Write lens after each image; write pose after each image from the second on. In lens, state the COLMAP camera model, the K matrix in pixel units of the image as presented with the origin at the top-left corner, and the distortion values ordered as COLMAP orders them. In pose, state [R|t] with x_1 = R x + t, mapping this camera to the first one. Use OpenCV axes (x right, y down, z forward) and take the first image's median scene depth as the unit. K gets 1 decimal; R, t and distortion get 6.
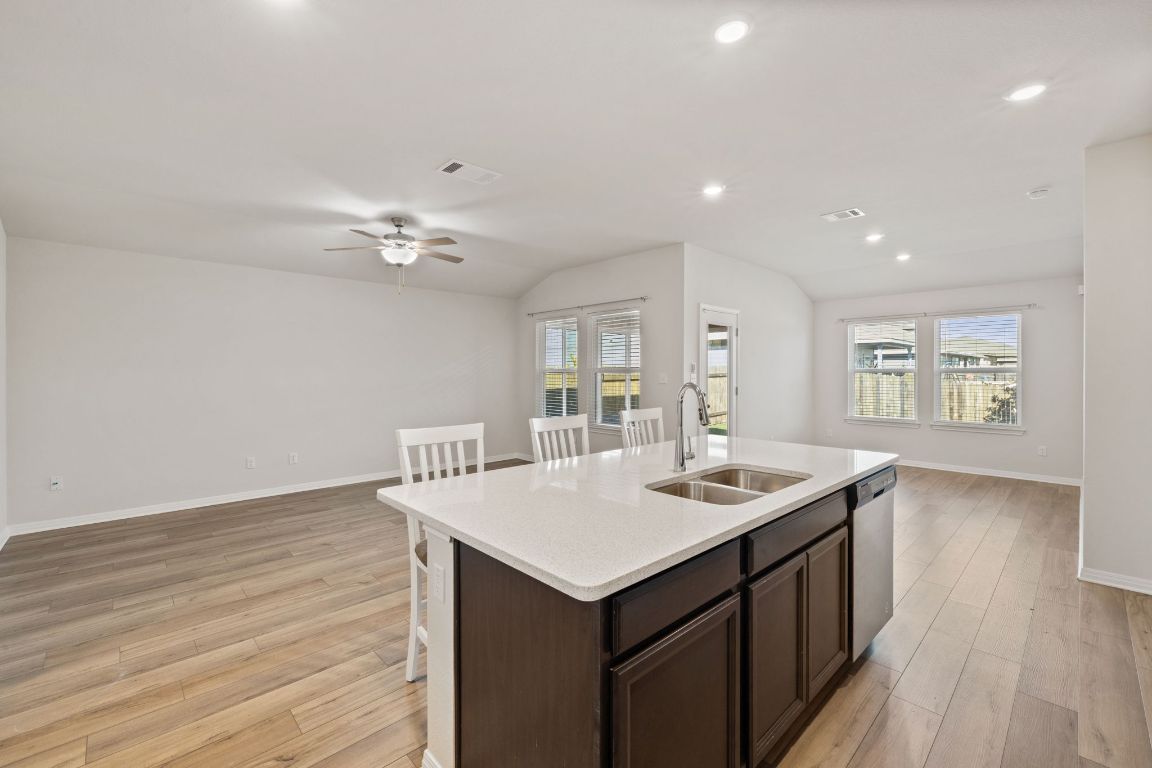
lens RADIAL K [[487.7, 0, 575.6], [0, 487.7, 373.2], [0, 0, 1]] dist [0.000991, -0.000027]
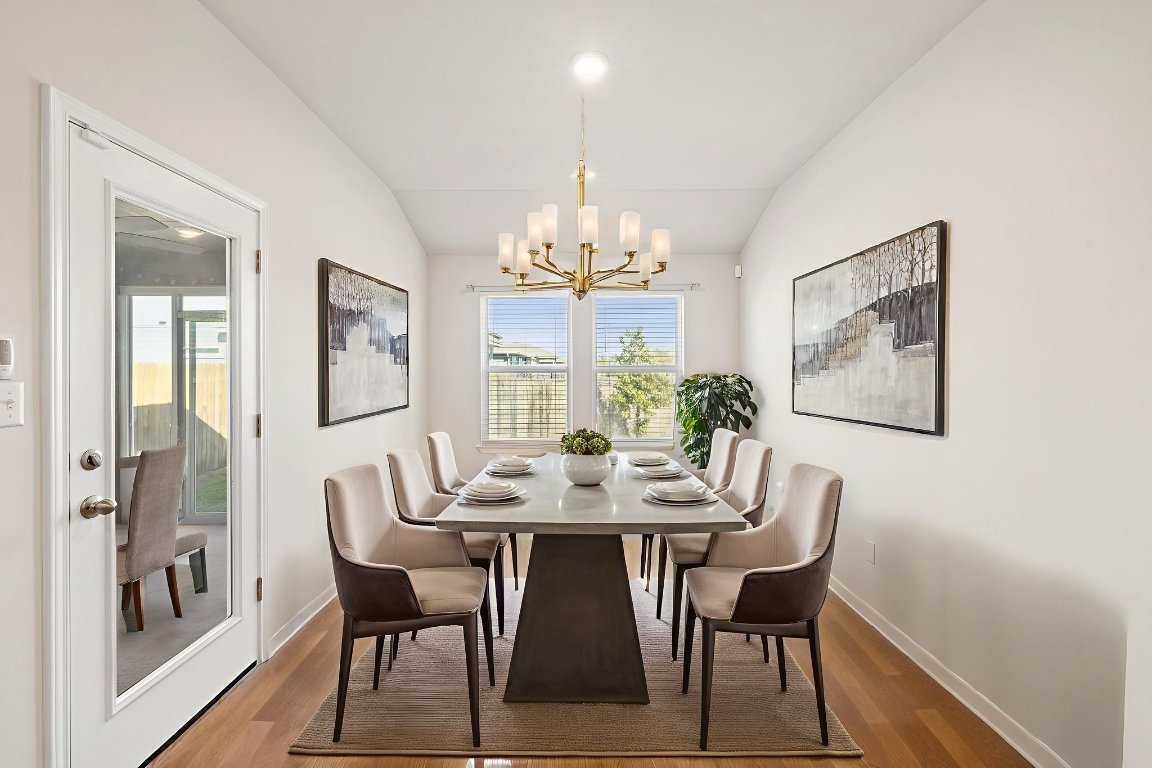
lens RADIAL K [[485.0, 0, 573.1], [0, 485.0, 381.3], [0, 0, 1]] dist [-0.000142, -0.000062]
pose [[0.697609, -0.016472, 0.716289, 0.327748], [0.002196, 0.999780, 0.020852, -0.003820], [-0.716475, -0.012973, 0.697492, 0.810940]]
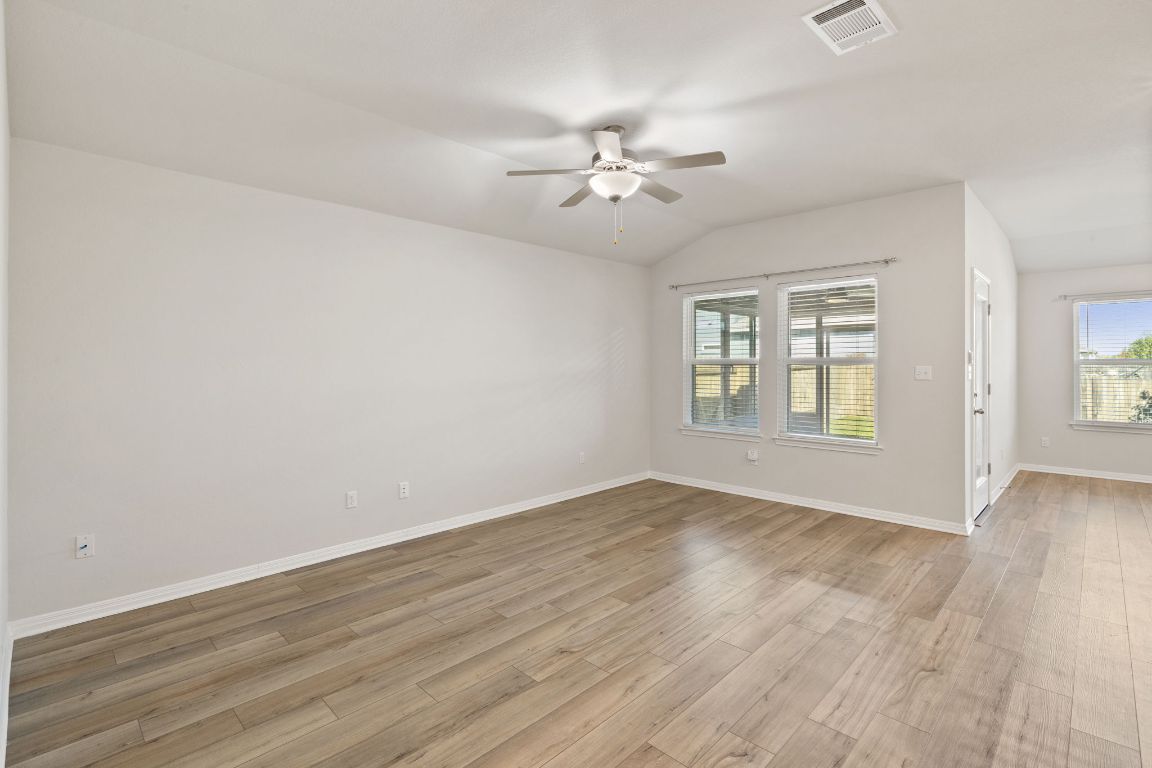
lens RADIAL K [[540.9, 0, 575.5], [0, 540.9, 358.6], [0, 0, 1]] dist [-0.003419, -0.000015]
pose [[0.999394, -0.000628, 0.034792, -0.447430], [0.001042, 0.999929, -0.011889, -0.000616], [-0.034782, 0.011918, 0.999324, 0.285344]]
